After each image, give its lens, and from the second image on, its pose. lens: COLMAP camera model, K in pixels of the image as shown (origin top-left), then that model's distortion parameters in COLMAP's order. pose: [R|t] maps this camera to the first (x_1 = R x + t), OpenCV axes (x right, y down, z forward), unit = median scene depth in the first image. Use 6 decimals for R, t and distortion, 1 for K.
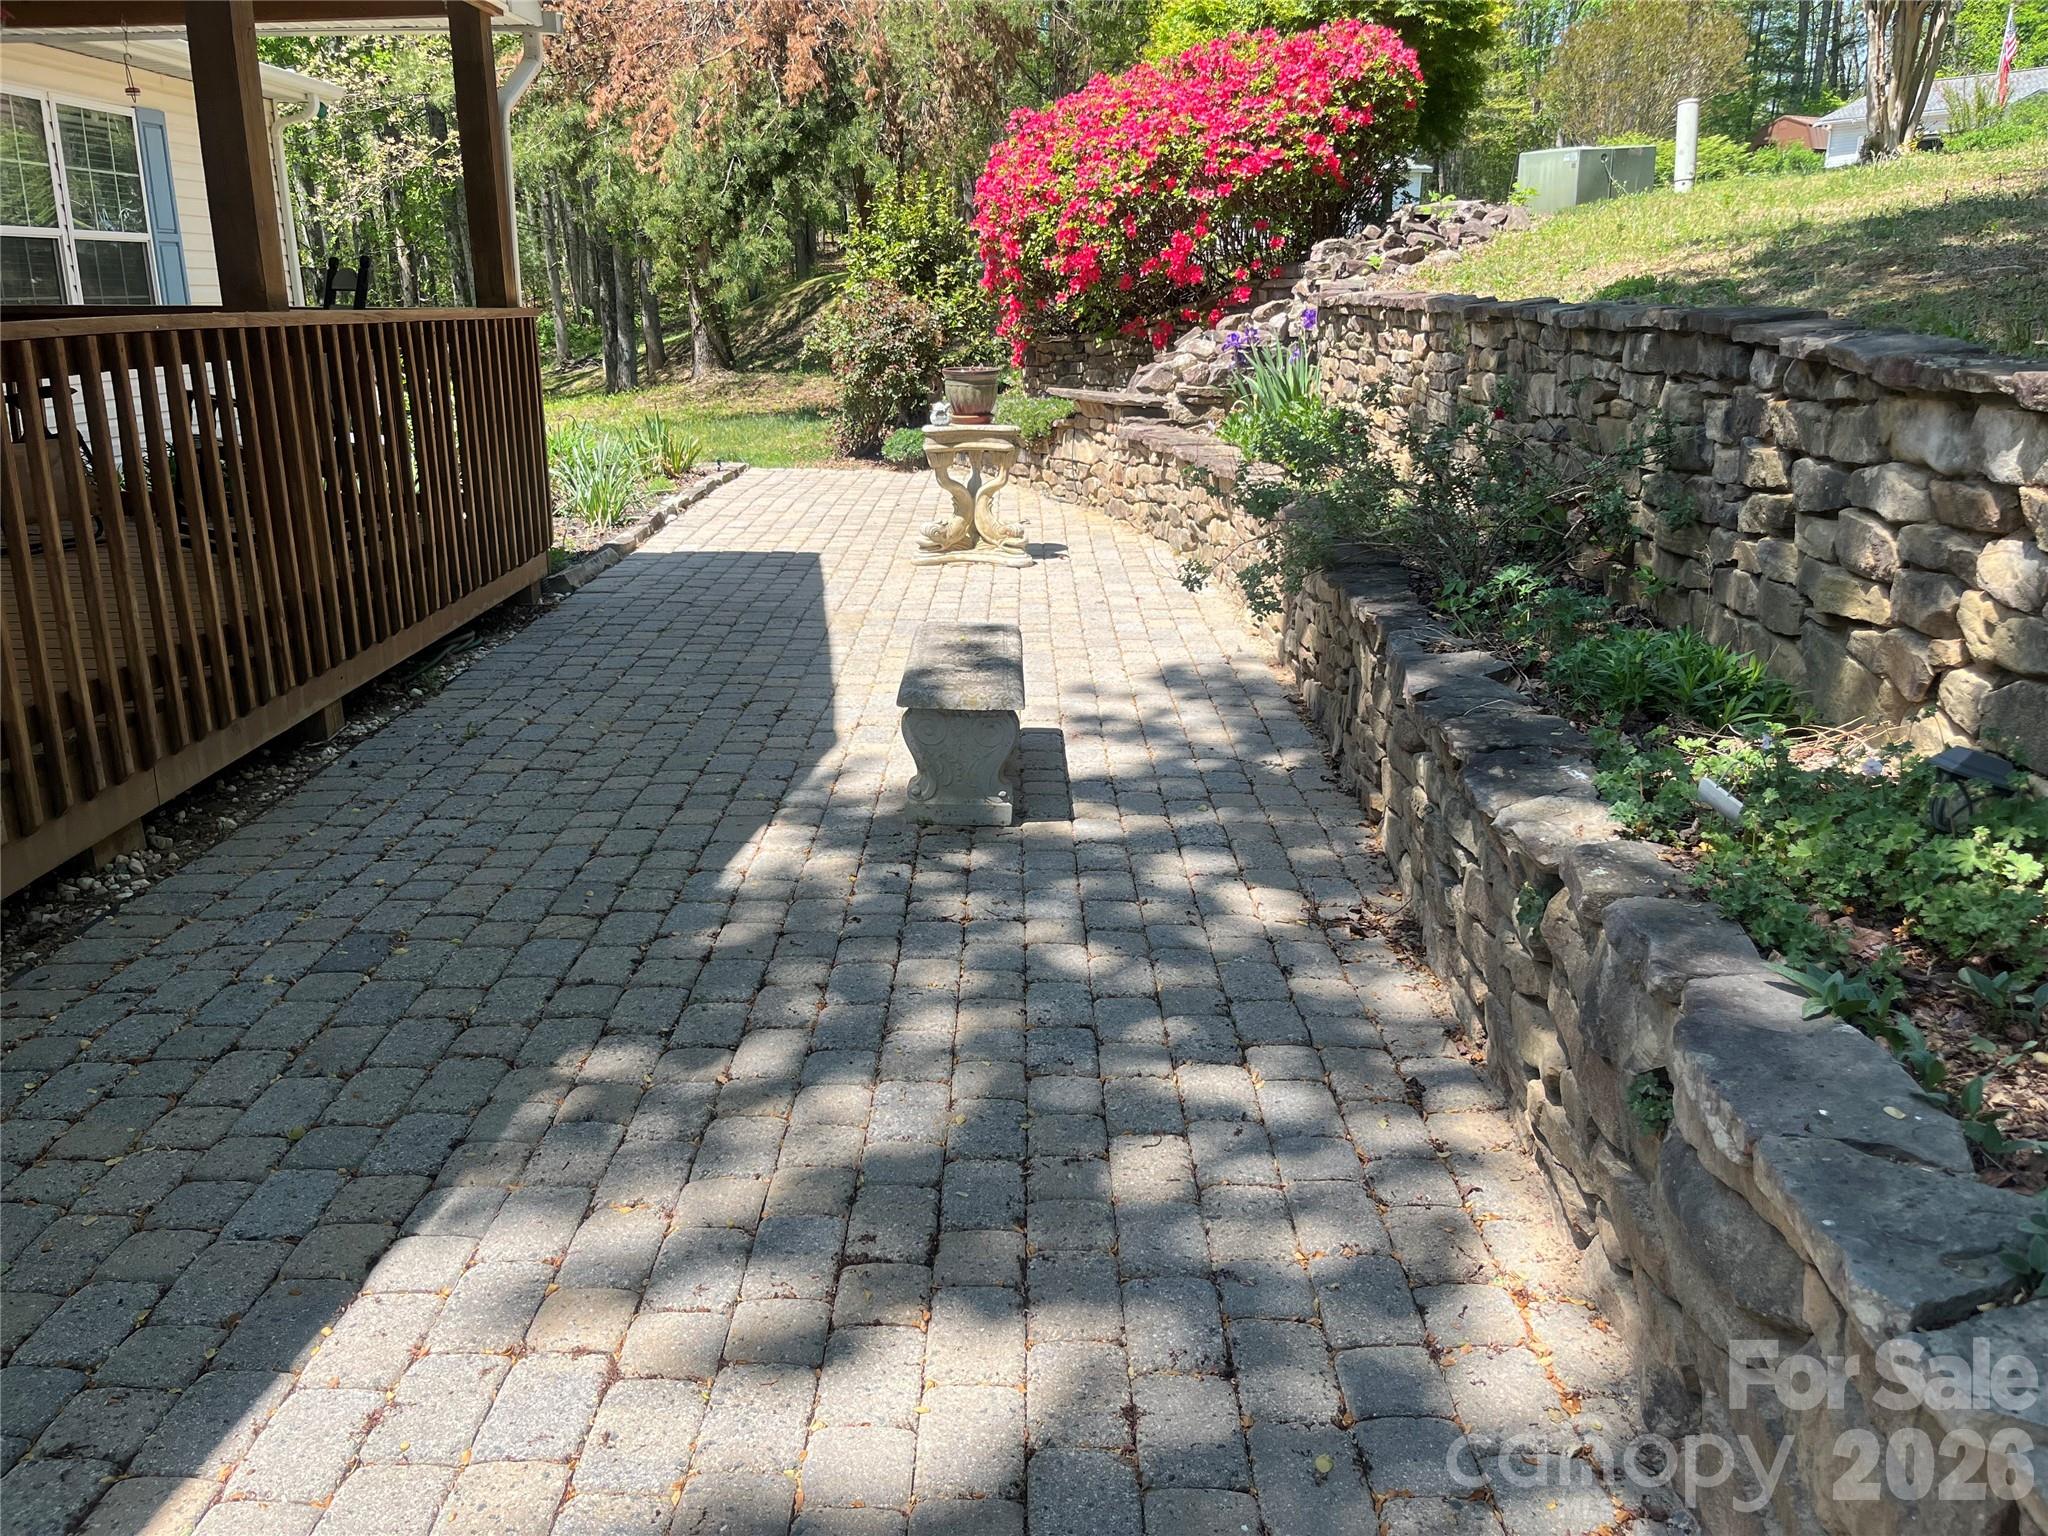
lens RADIAL K [[1552.7, 0, 1013.4], [0, 1552.7, 777.0], [0, 0, 1]] dist [0.015891, -0.004744]
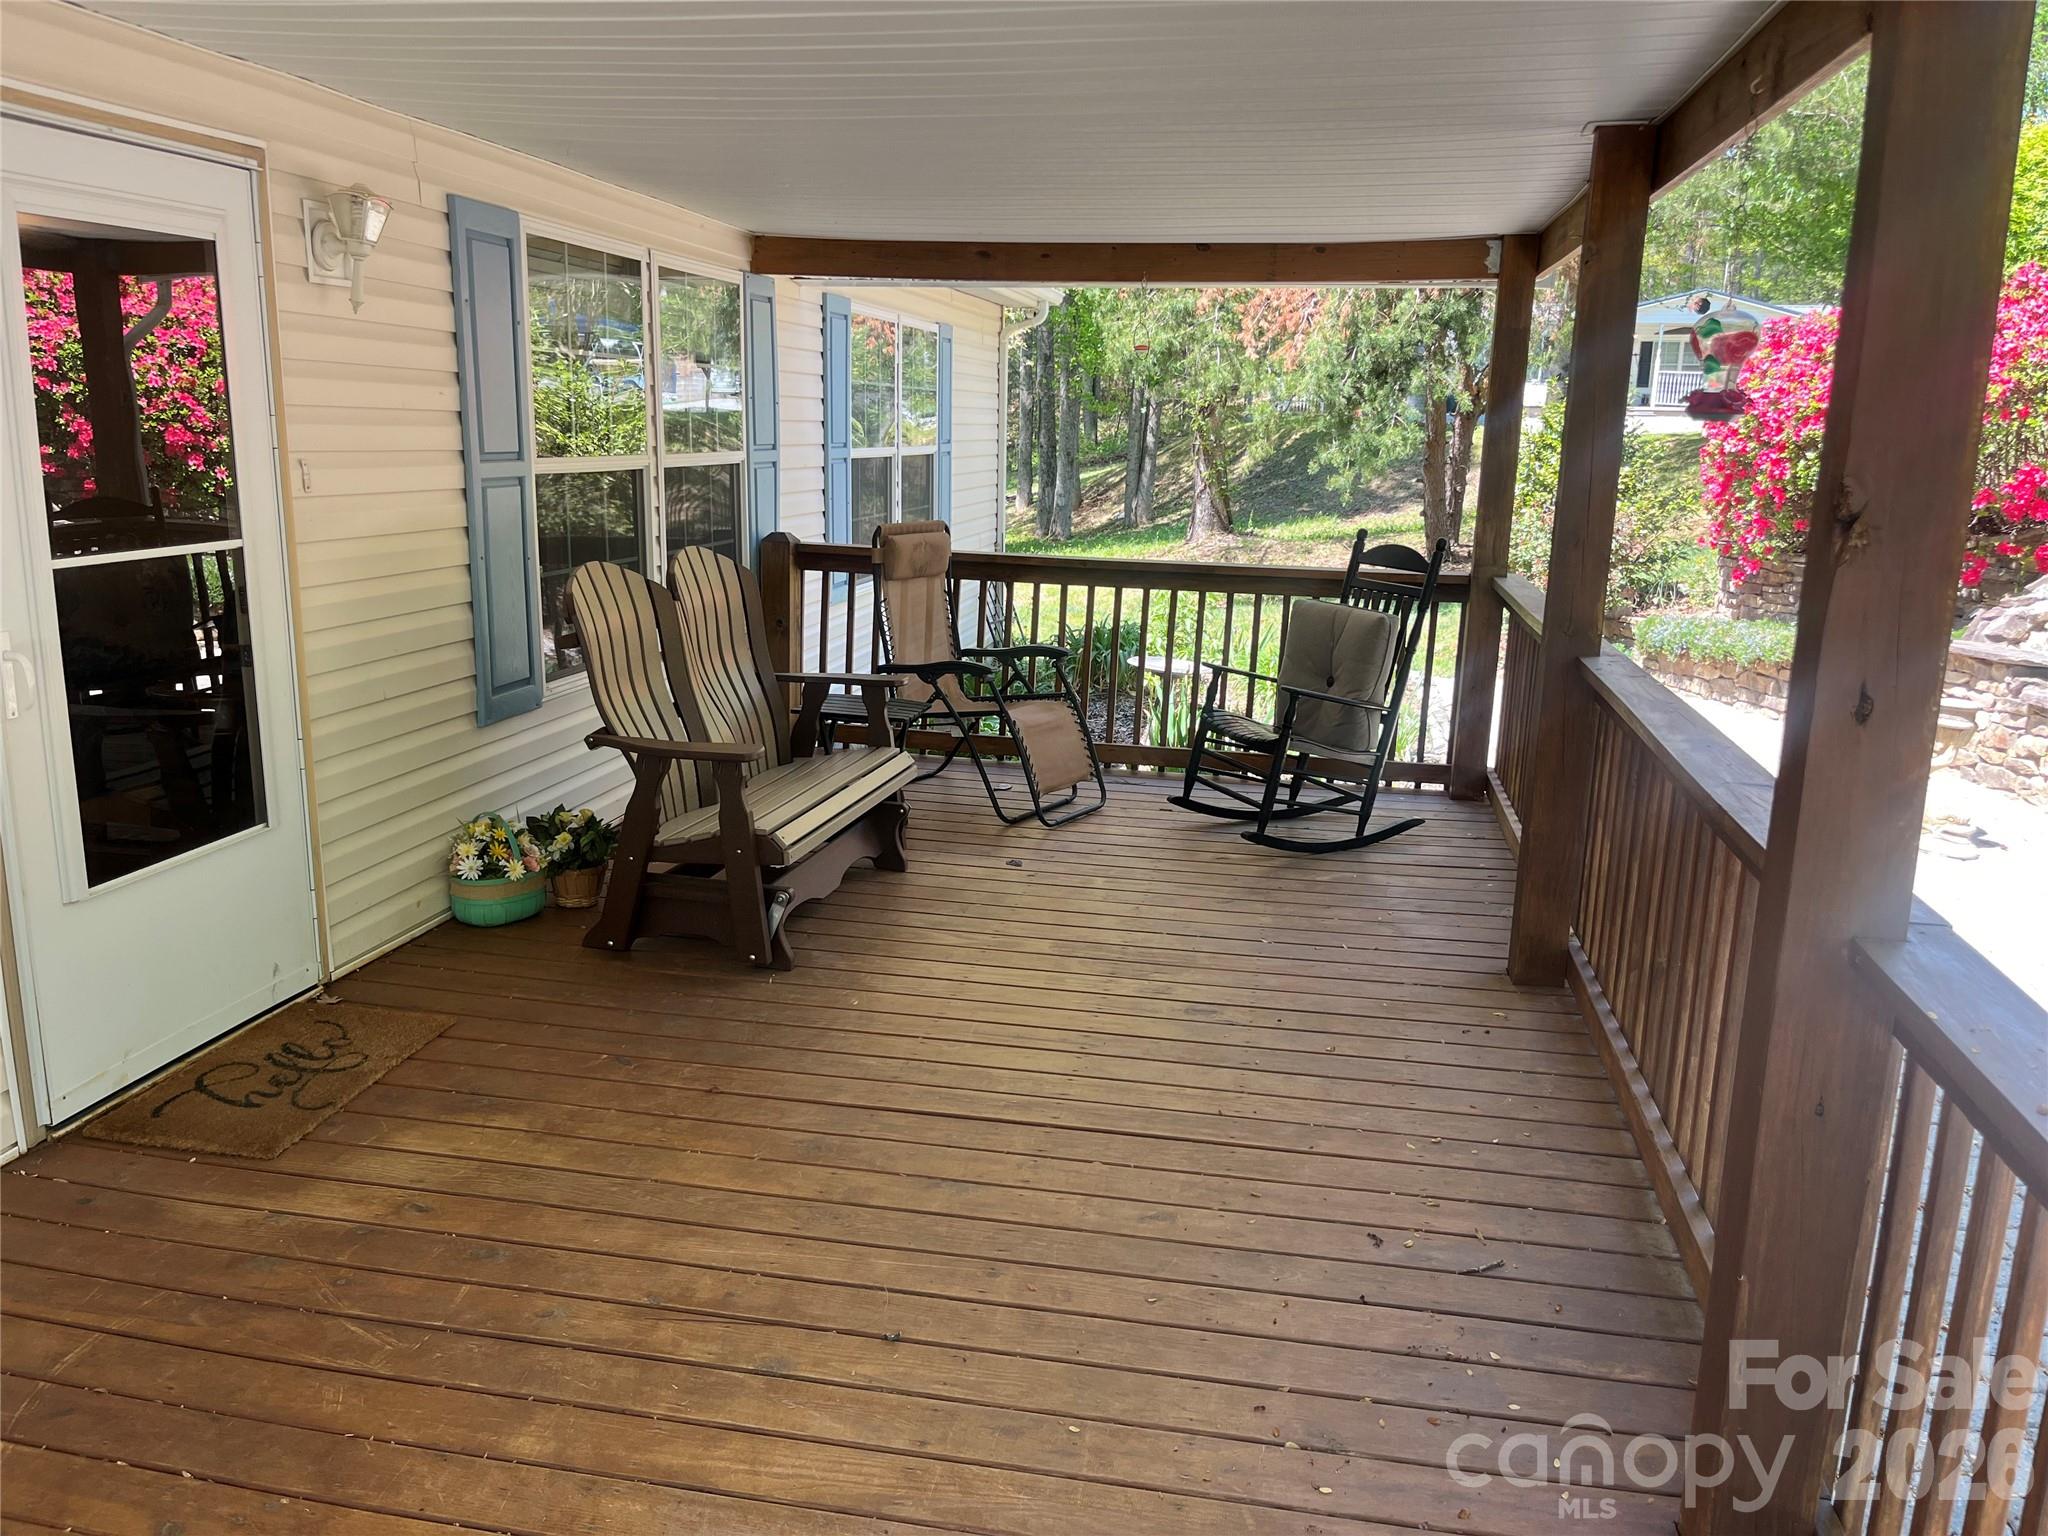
lens RADIAL K [[1552.7, 0, 1028.3], [0, 1552.7, 770.7], [0, 0, 1]] dist [0.015891, -0.004744]
pose [[0.982368, 0.062050, -0.176363, -0.264674], [-0.076153, 0.994320, -0.074349, -0.057642], [0.170748, 0.086469, 0.981513, 0.029661]]
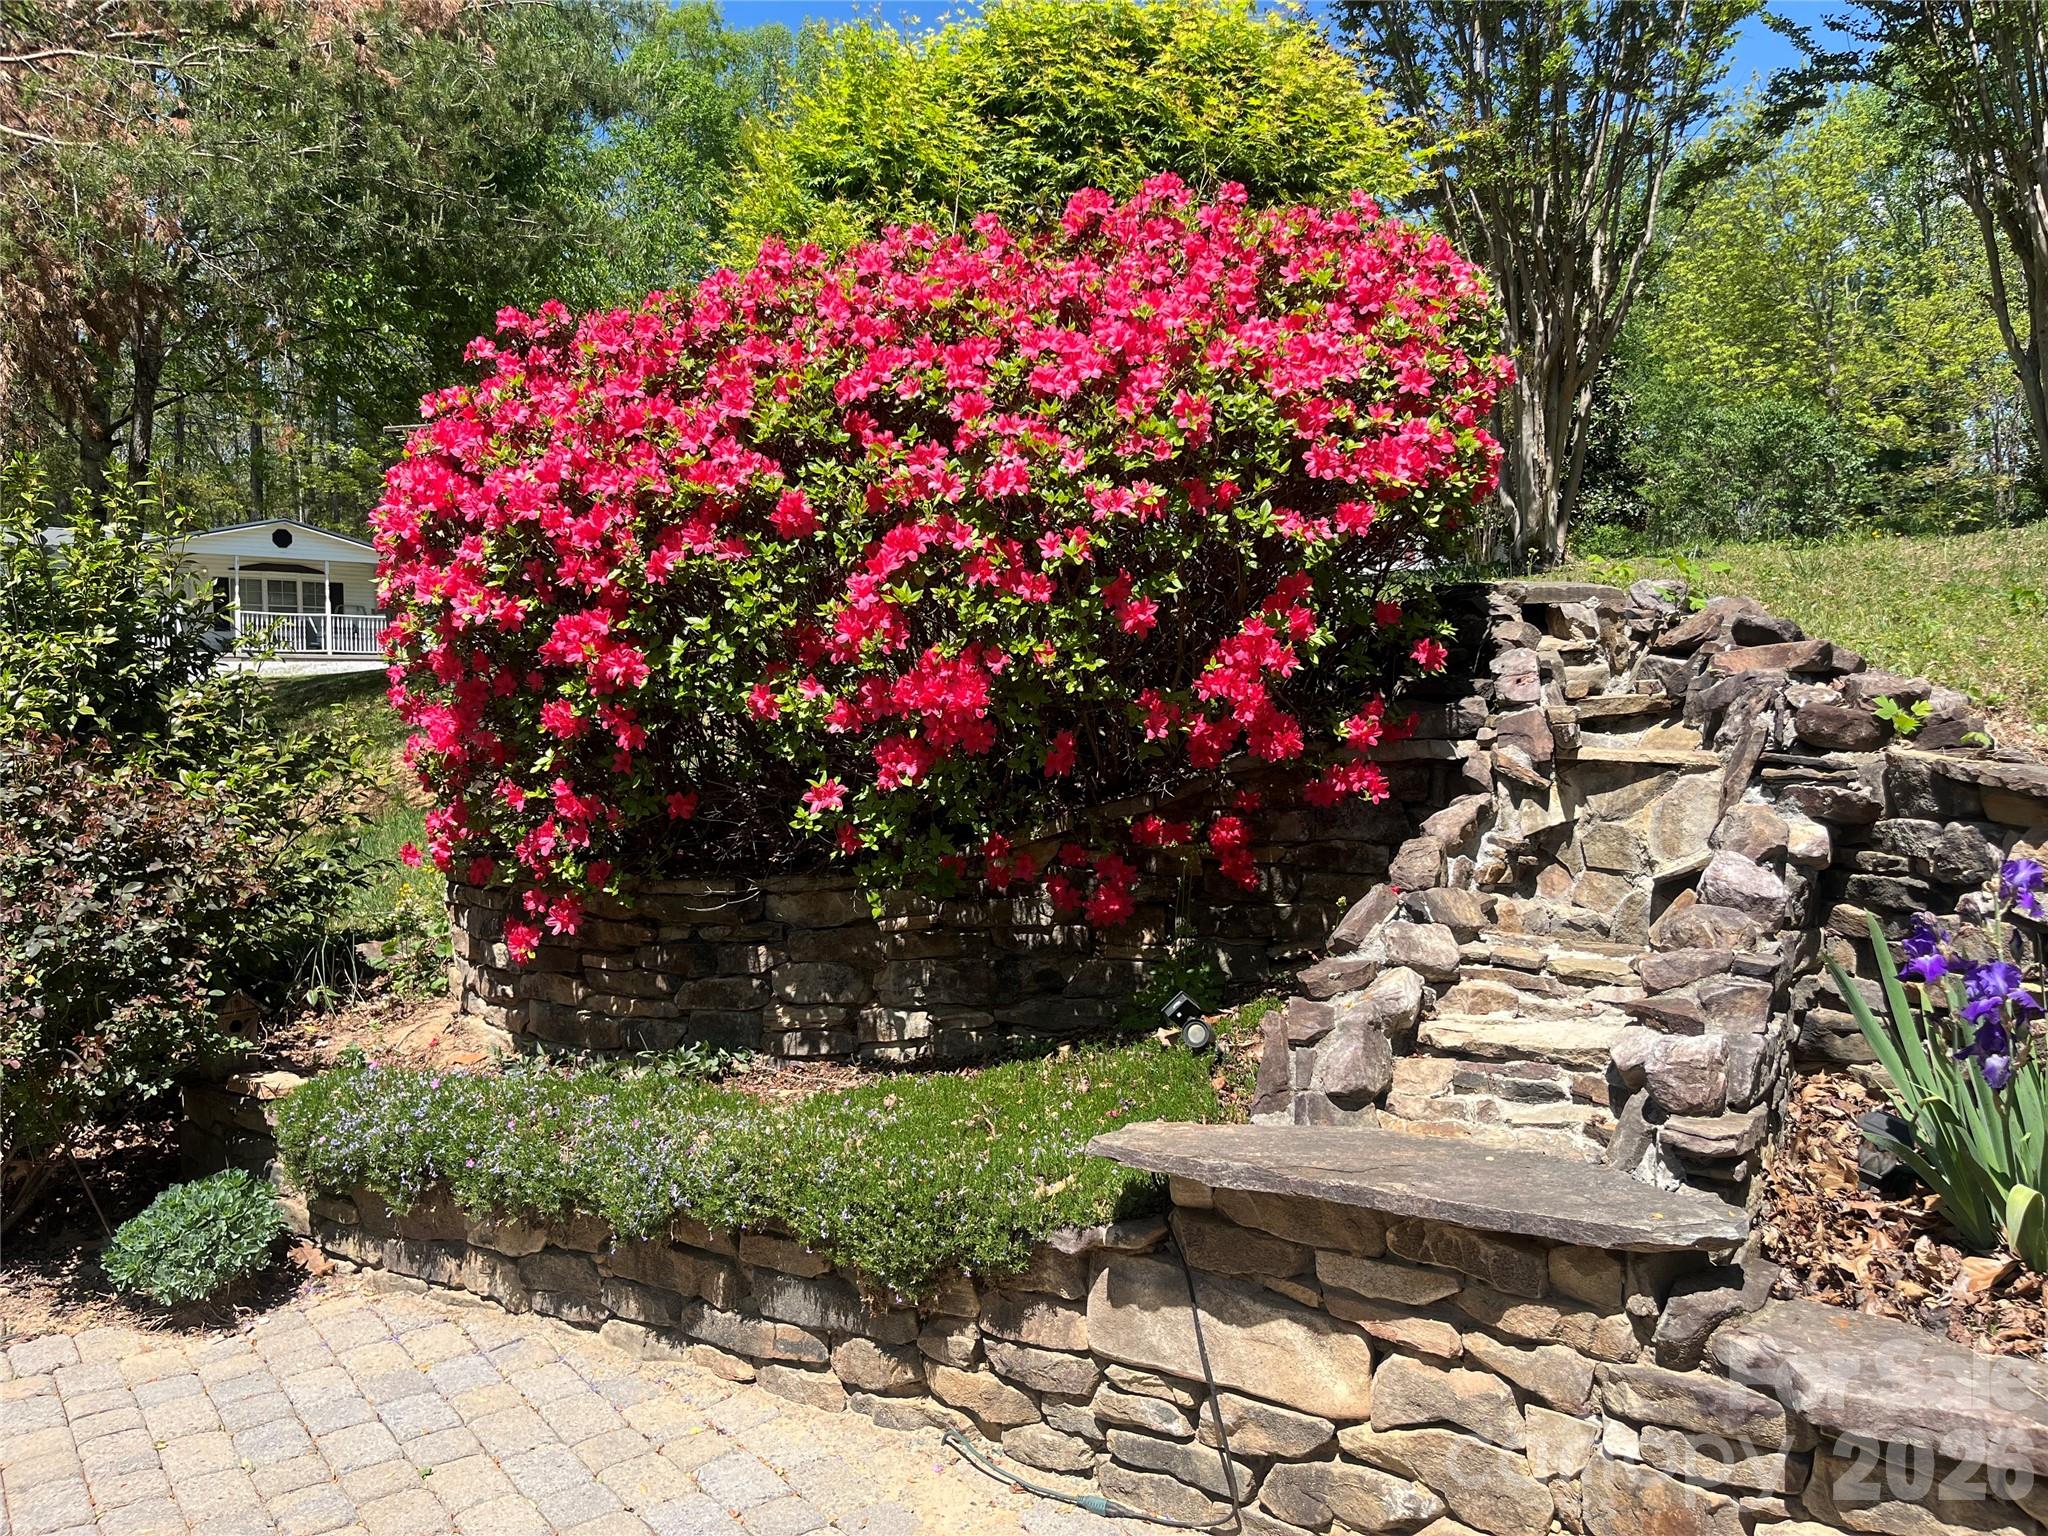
lens RADIAL K [[1552.7, 0, 1020.2], [0, 1552.7, 782.6], [0, 0, 1]] dist [0.015891, -0.004744]
pose [[0.796425, -0.035741, 0.603680, -0.136925], [0.180683, 0.966718, -0.181137, -0.236432], [-0.577114, 0.253337, 0.776376, 0.693969]]
